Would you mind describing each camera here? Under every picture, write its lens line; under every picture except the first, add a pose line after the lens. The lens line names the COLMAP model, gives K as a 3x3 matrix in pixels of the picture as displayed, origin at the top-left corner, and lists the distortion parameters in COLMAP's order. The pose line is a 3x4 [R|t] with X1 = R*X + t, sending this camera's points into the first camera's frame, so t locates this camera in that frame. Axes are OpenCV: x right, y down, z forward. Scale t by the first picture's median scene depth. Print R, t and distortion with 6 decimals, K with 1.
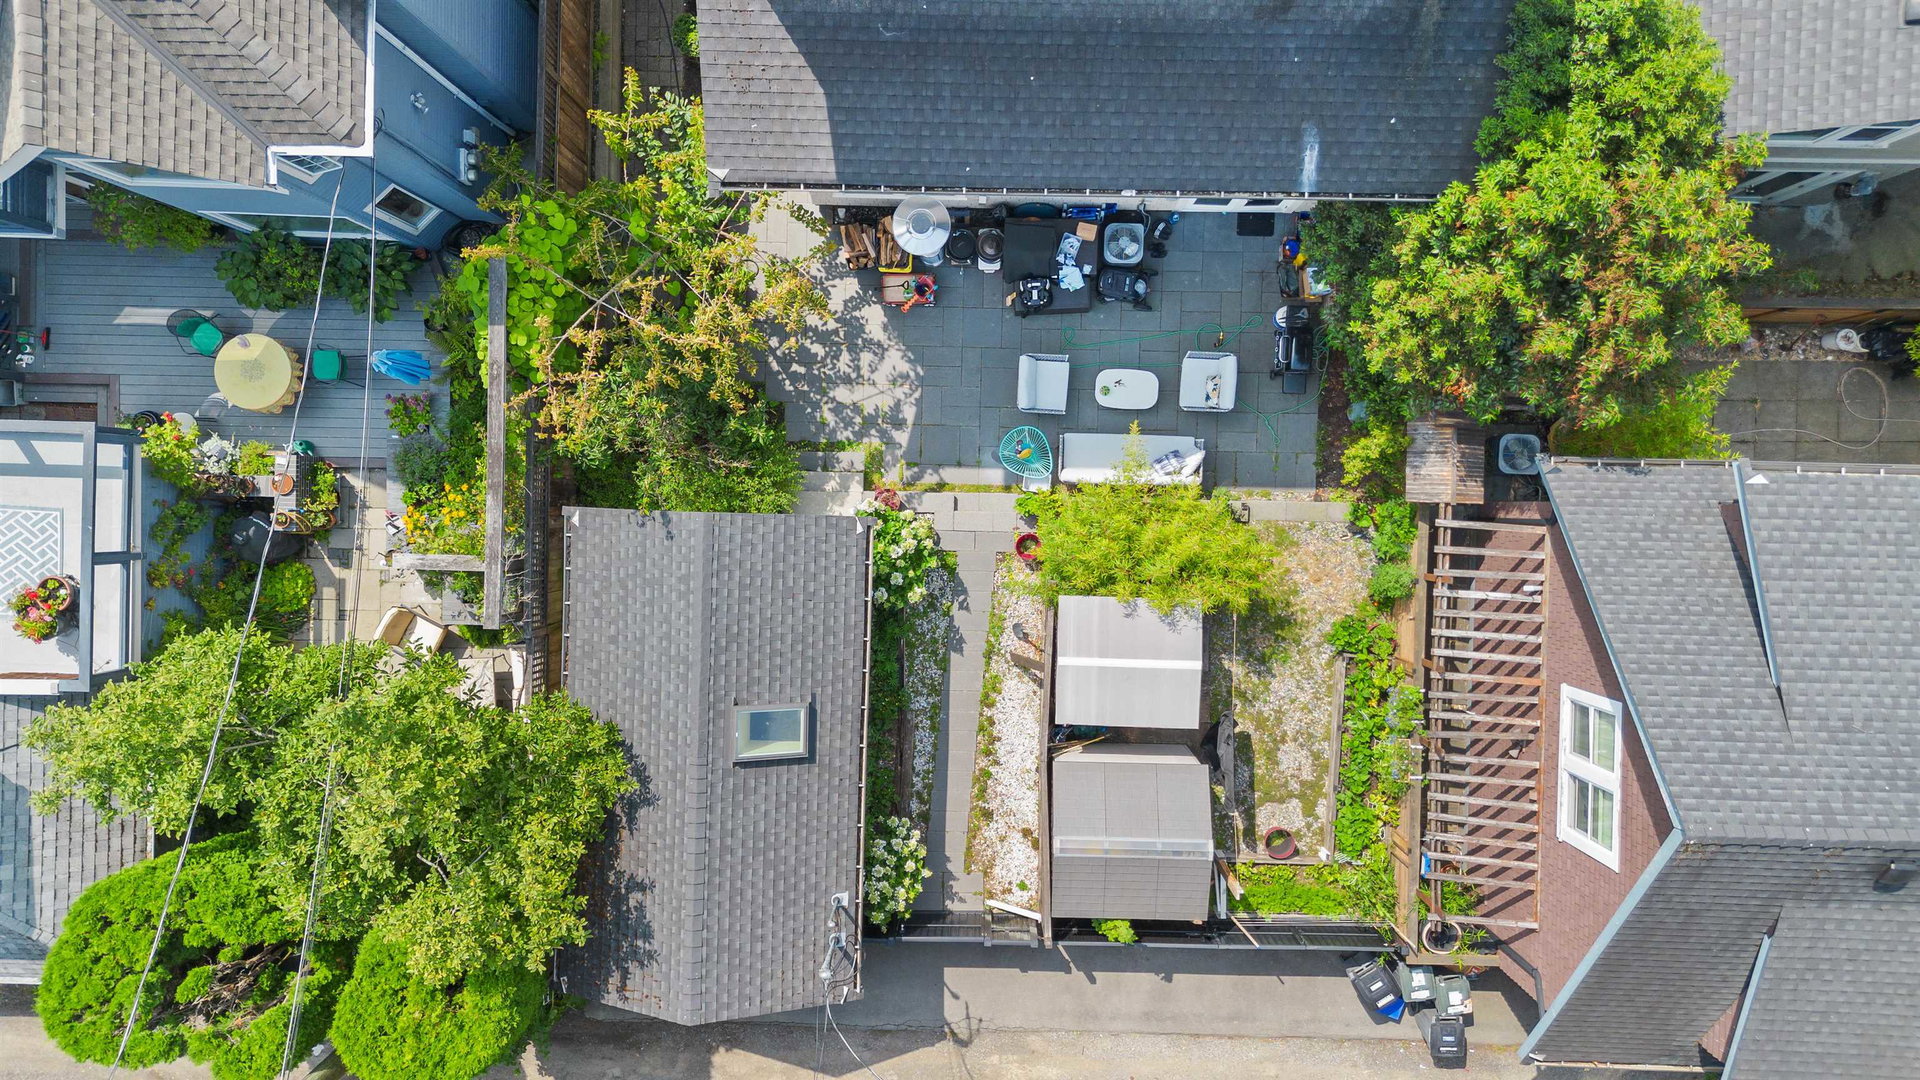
lens RADIAL K [[1362.2, 0, 960.6], [0, 1362.2, 533.7], [0, 0, 1]] dist [0.076102, -0.071635]
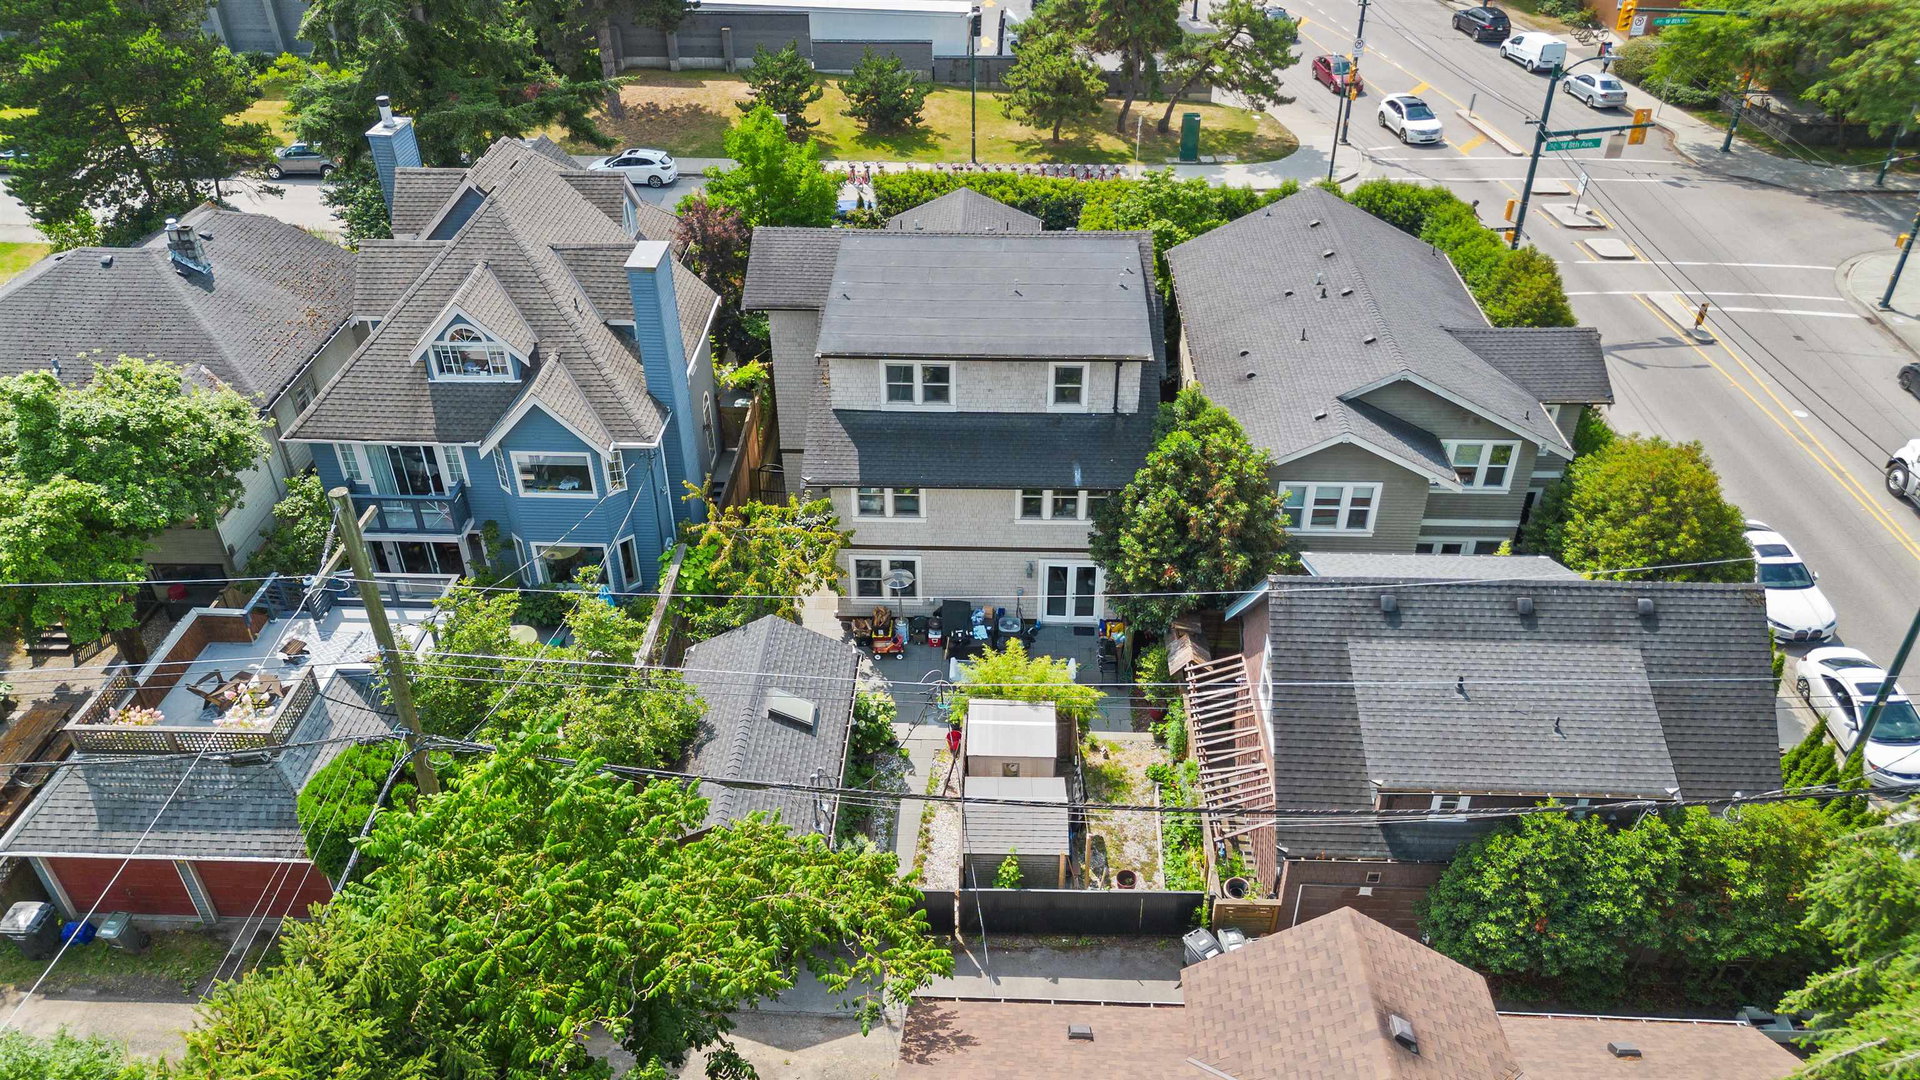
lens RADIAL K [[1362.2, 0, 960.6], [0, 1362.2, 533.7], [0, 0, 1]] dist [0.076102, -0.071635]
pose [[0.999882, 0.014317, -0.005516, 0.067079], [-0.012390, 0.541446, -0.840644, 1.310278], [-0.009049, 0.840613, 0.541560, -0.074770]]
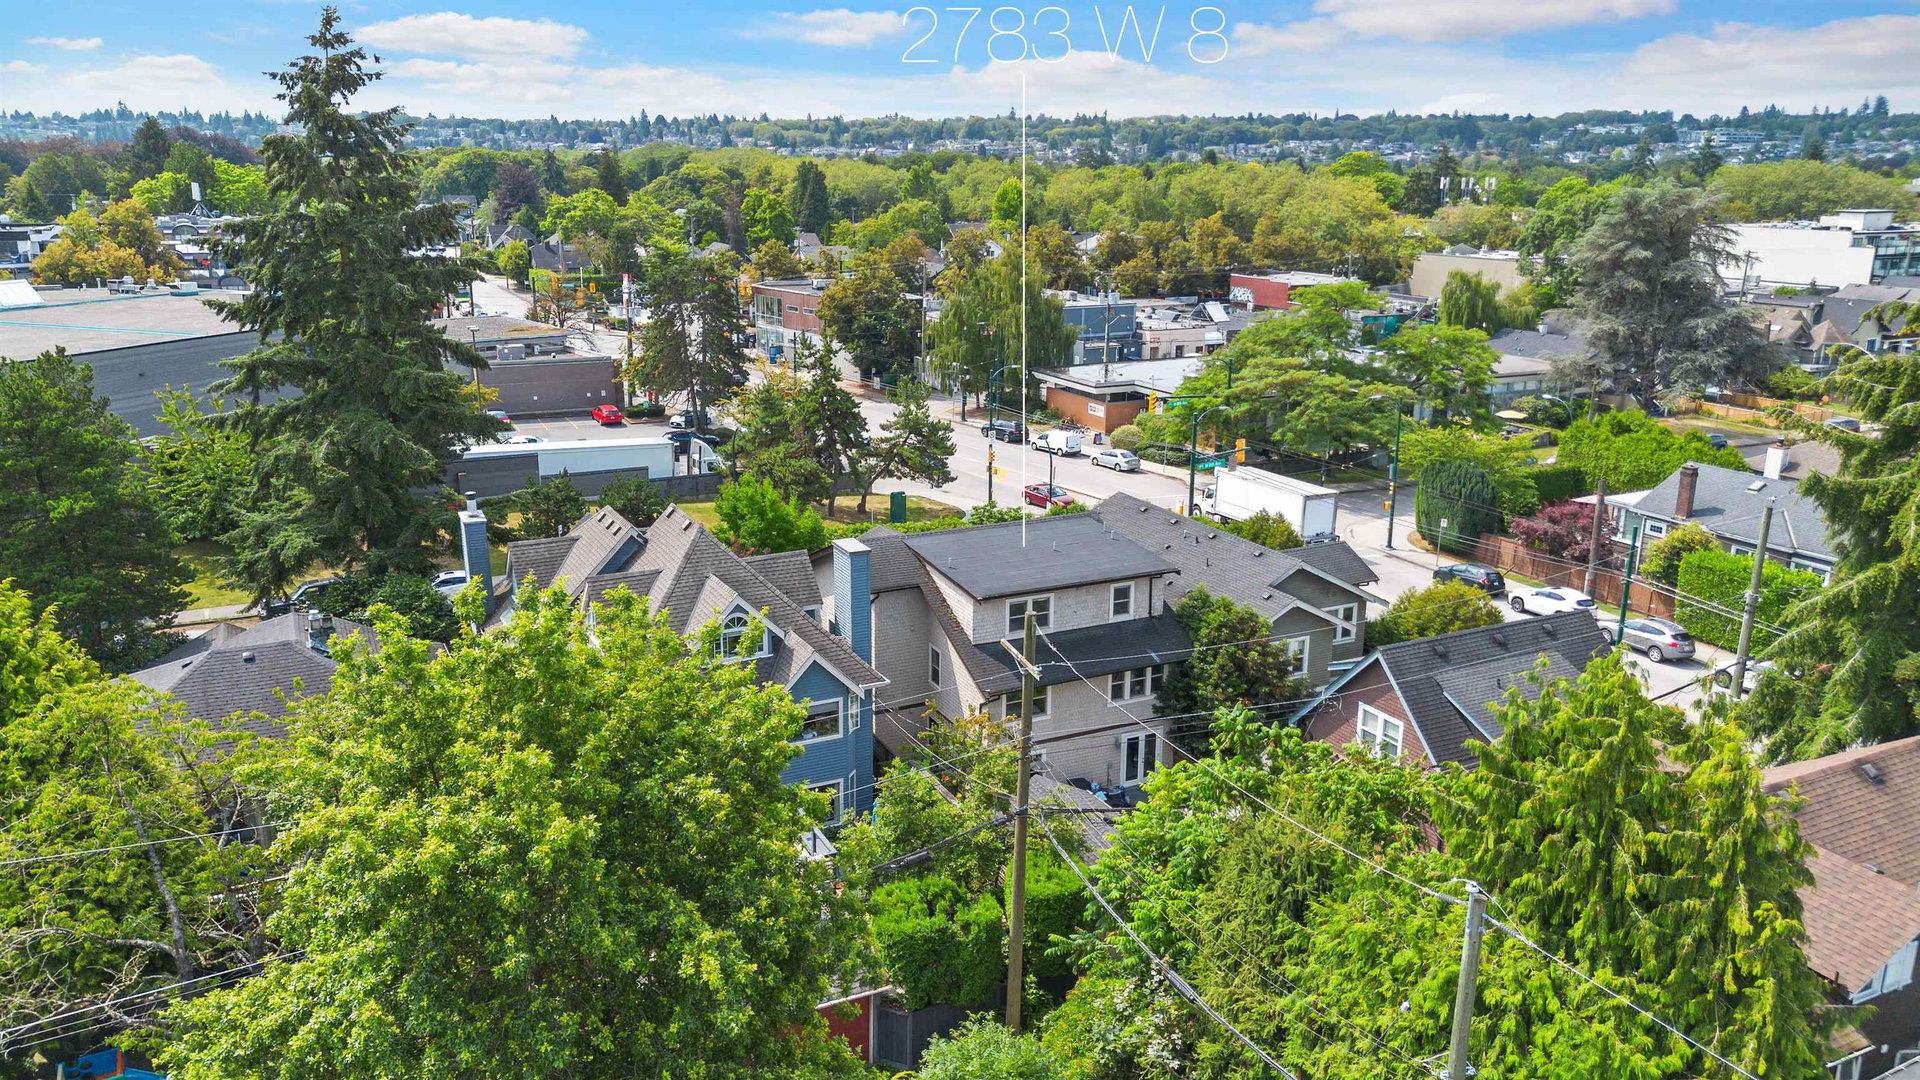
lens RADIAL K [[1362.2, 0, 960.6], [0, 1362.2, 533.7], [0, 0, 1]] dist [0.076102, -0.071635]
pose [[0.884086, -0.103624, 0.455690, -1.220380], [0.467306, 0.204315, -0.860163, 1.716674], [-0.003971, 0.973405, 0.229056, 0.029903]]
